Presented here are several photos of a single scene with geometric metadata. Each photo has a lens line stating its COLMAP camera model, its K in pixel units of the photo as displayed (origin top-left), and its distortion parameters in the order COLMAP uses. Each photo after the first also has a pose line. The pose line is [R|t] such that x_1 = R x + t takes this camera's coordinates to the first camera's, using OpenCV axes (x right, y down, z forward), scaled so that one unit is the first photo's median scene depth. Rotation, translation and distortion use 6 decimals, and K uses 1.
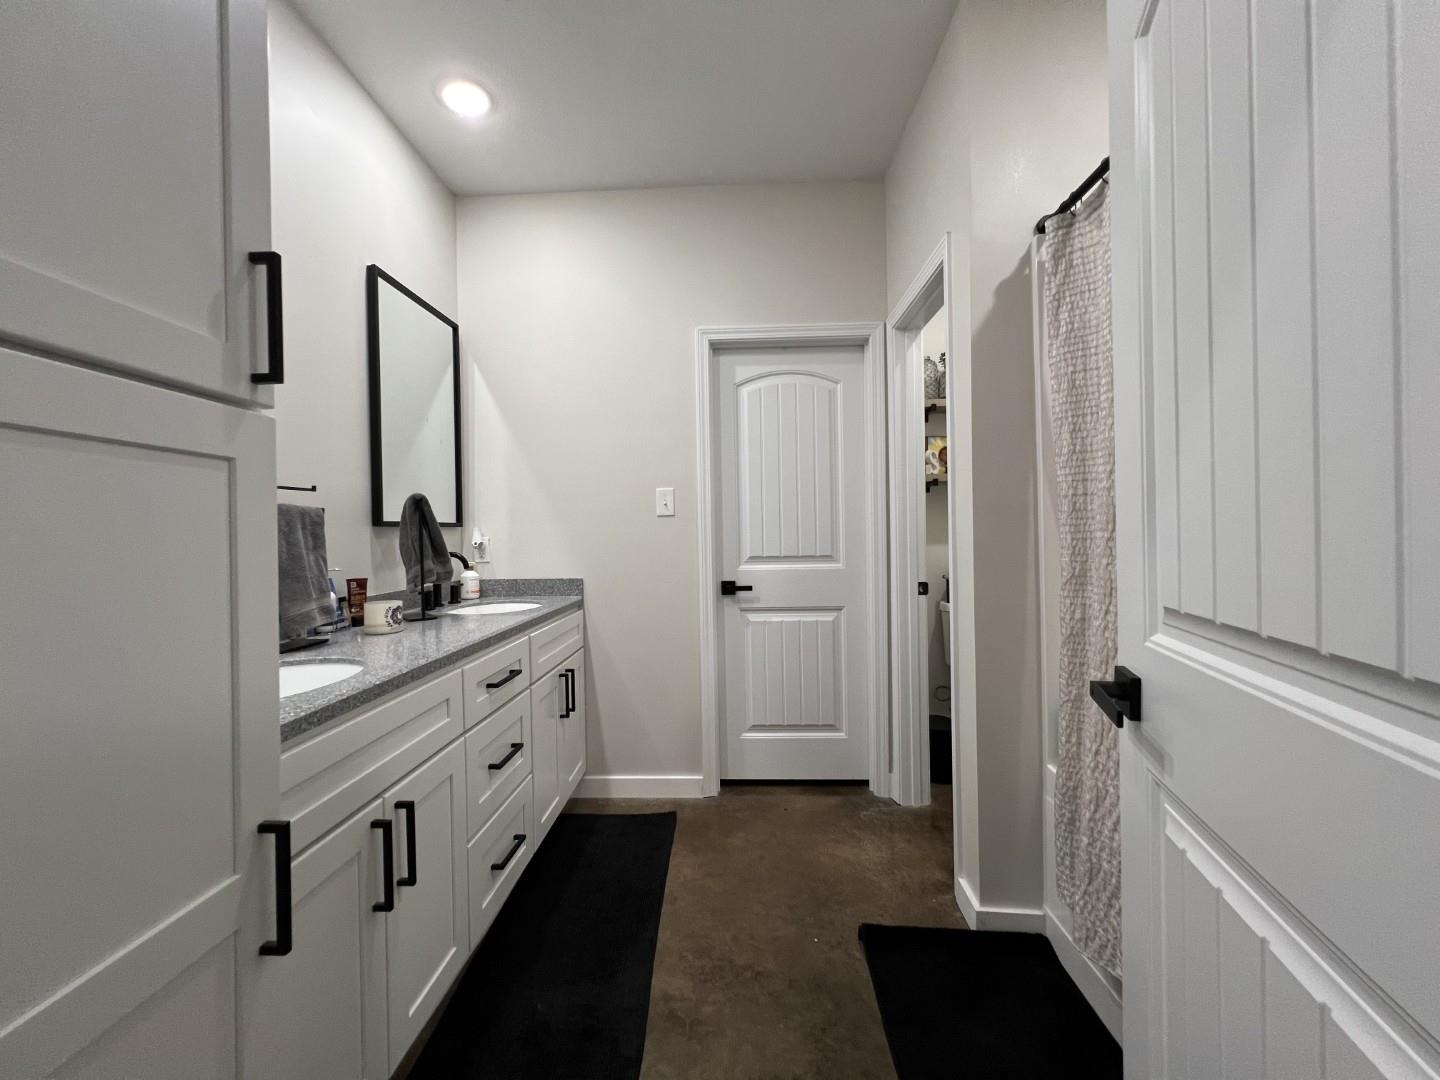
lens RADIAL K [[573.5, 0, 715.7], [0, 573.5, 535.6], [0, 0, 1]] dist [-0.002764, 0.000305]
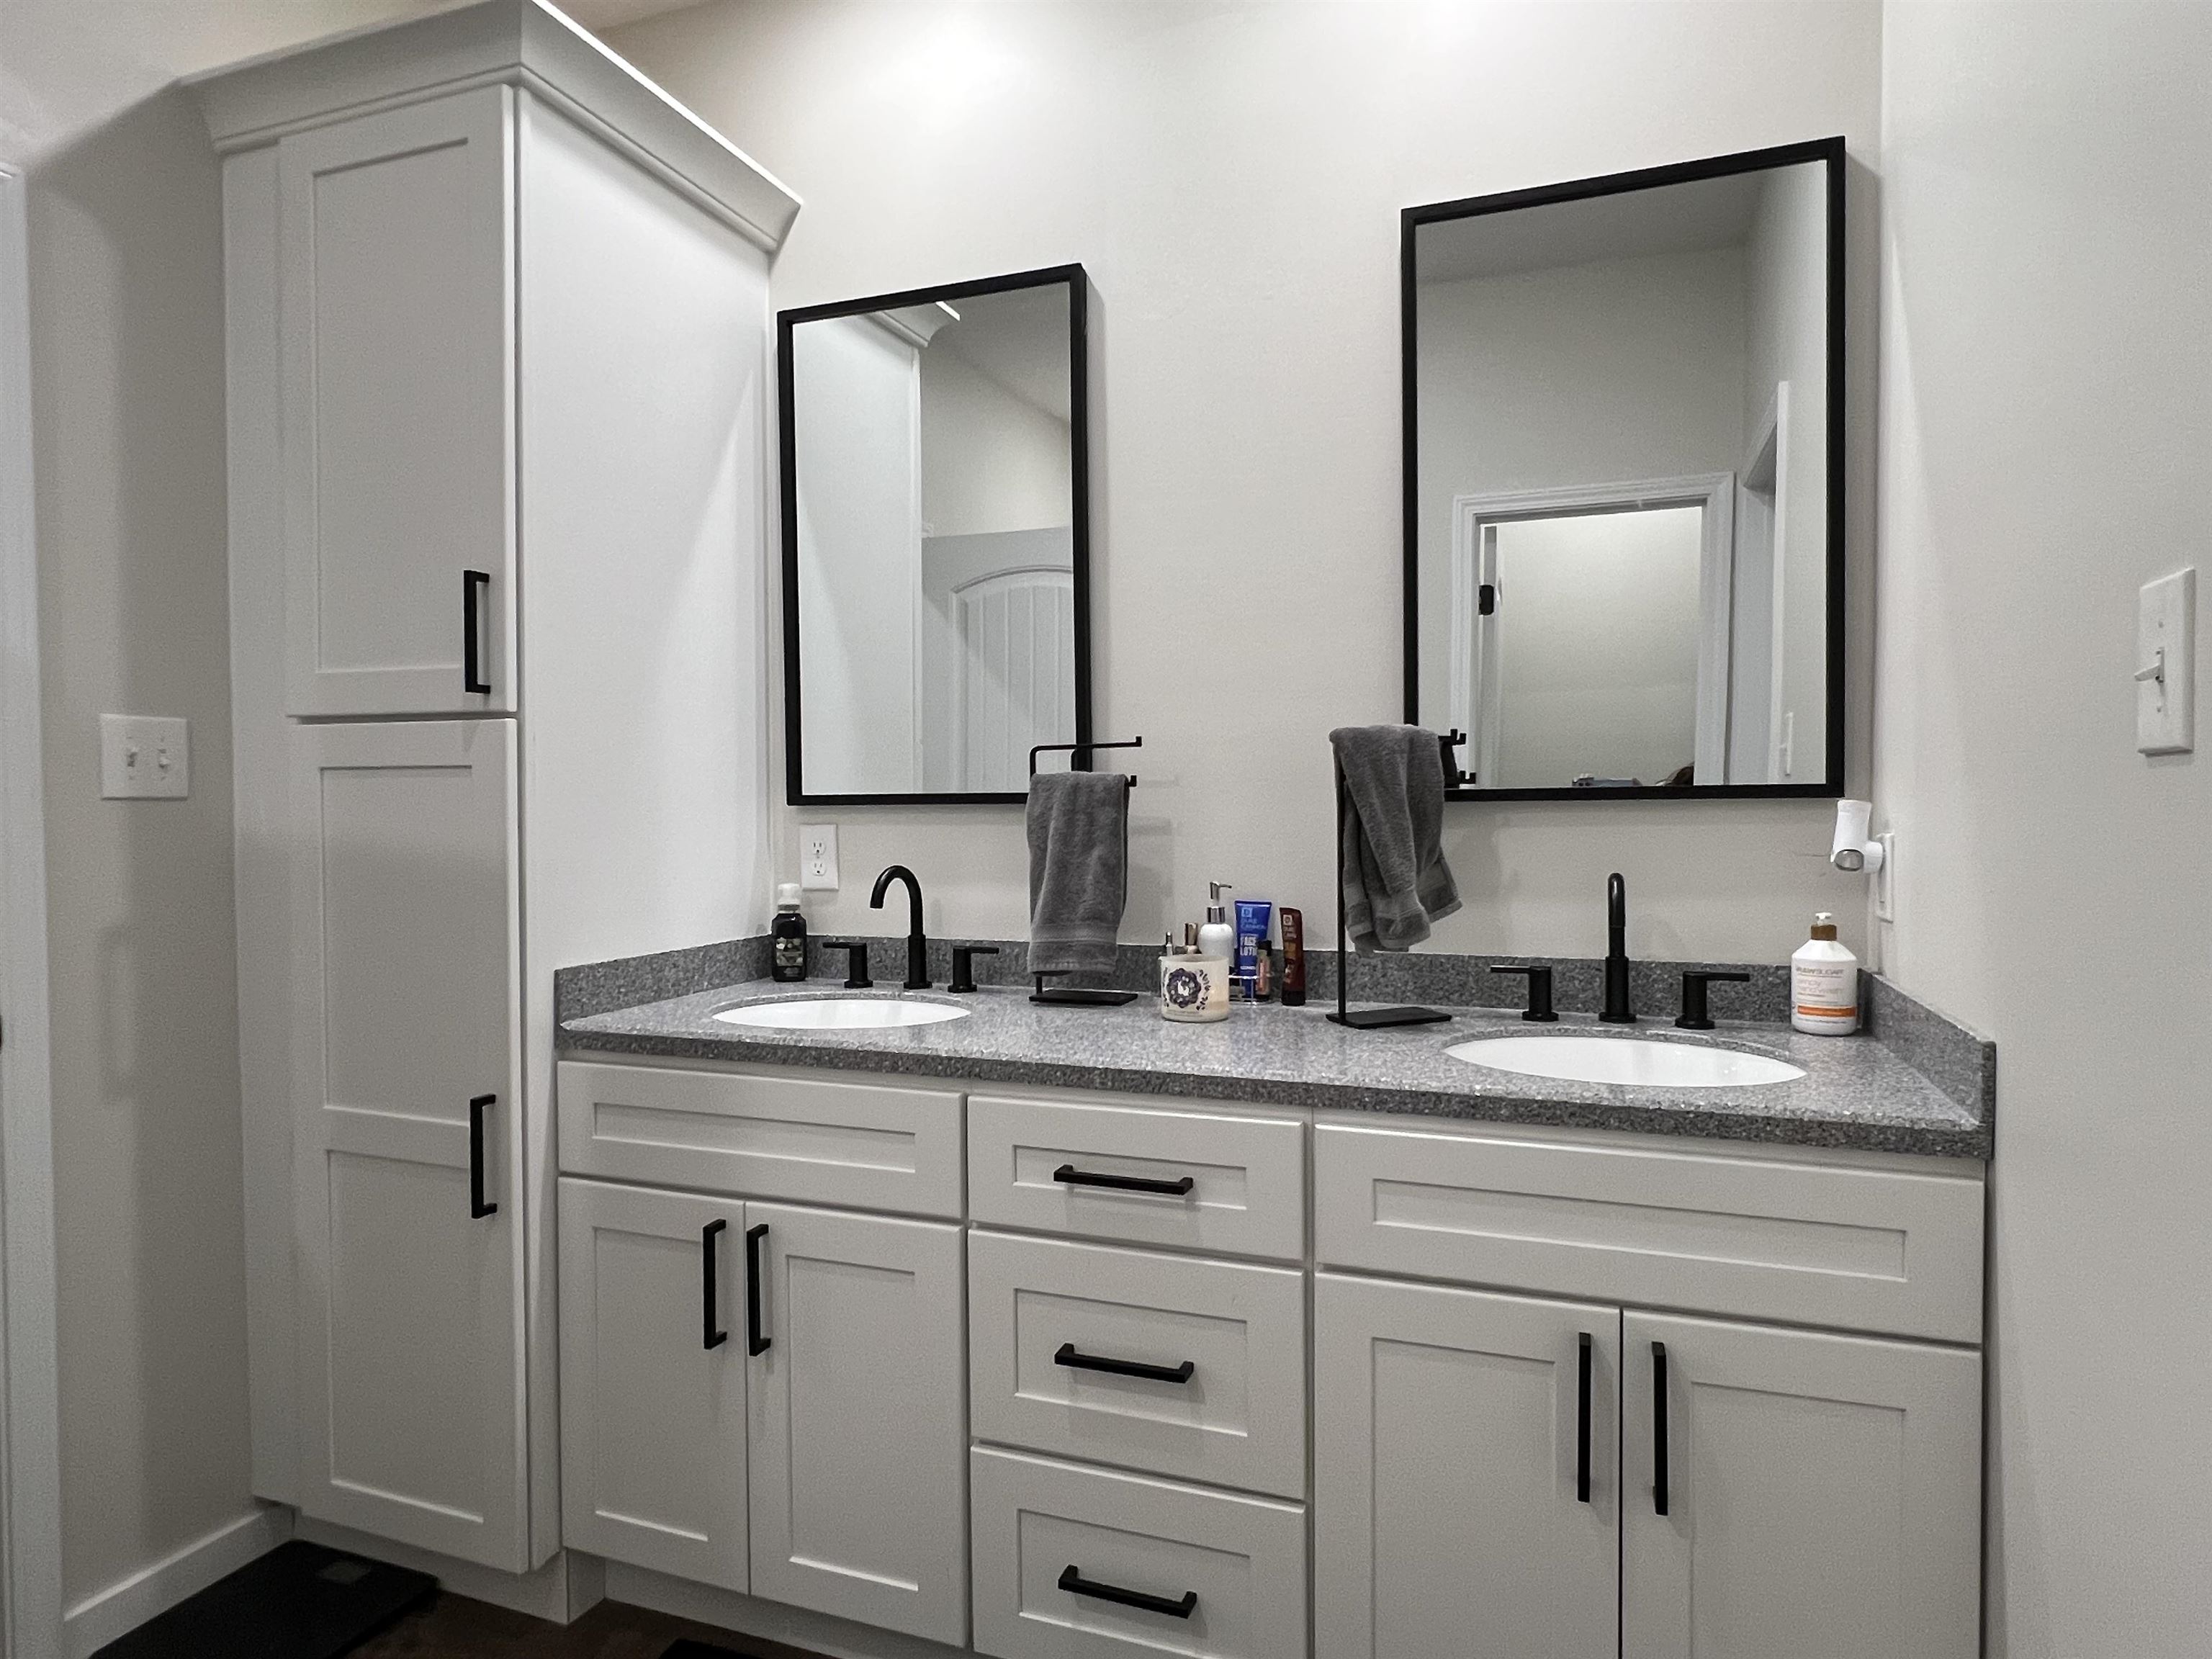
lens RADIAL K [[1307.0, 0, 1106.0], [0, 1307.0, 829.5], [0, 0, 1]] dist [-0.003030, -0.000534]
pose [[-0.303583, 0.038029, -0.952046, 0.748427], [0.007258, 0.999266, 0.037601, -0.056744], [0.952777, 0.004505, -0.303636, 1.782888]]
